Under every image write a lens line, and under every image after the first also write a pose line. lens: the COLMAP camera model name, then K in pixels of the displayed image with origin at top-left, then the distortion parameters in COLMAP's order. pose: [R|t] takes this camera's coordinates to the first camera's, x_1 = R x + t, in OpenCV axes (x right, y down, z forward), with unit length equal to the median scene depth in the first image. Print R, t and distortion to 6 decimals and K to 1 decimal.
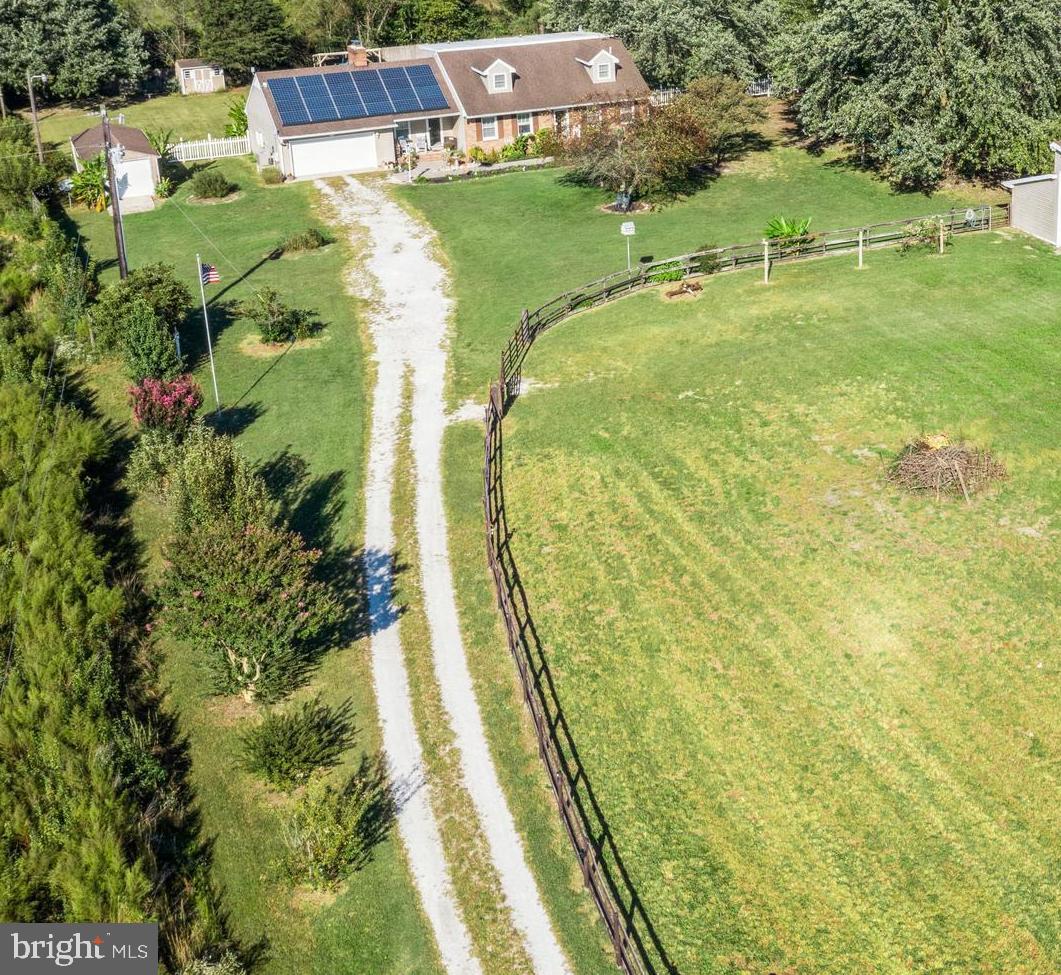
lens RADIAL K [[1323.3, 0, 530.5], [0, 1323.3, 487.5], [0, 0, 1]] dist [-0.011432, 0.027282]
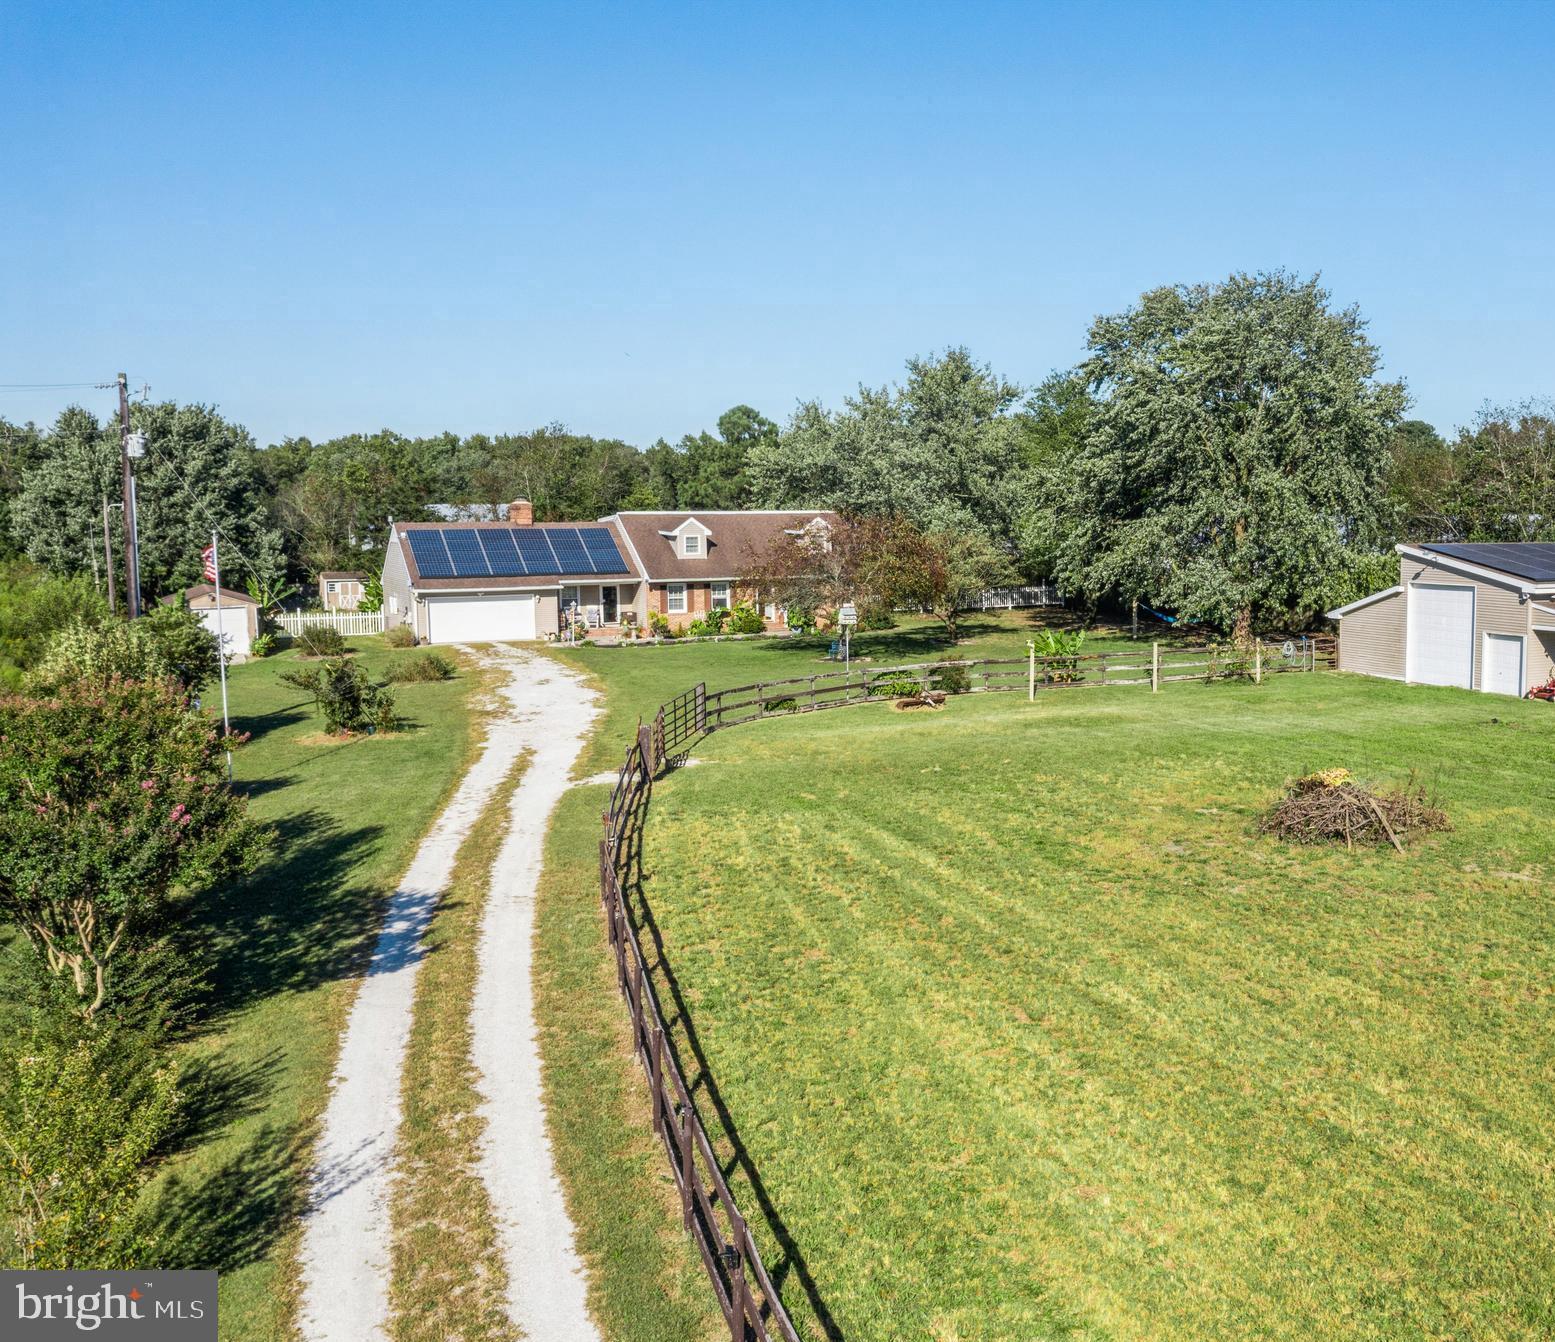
lens RADIAL K [[1432.3, 0, 779.0], [0, 1432.3, 810.4], [0, 0, 1]] dist [-0.002171, -0.017406]
pose [[0.999344, 0.025231, 0.025995, 0.029355], [-0.017748, 0.966548, -0.255870, 0.188059], [-0.031581, 0.255241, 0.966362, 0.411742]]
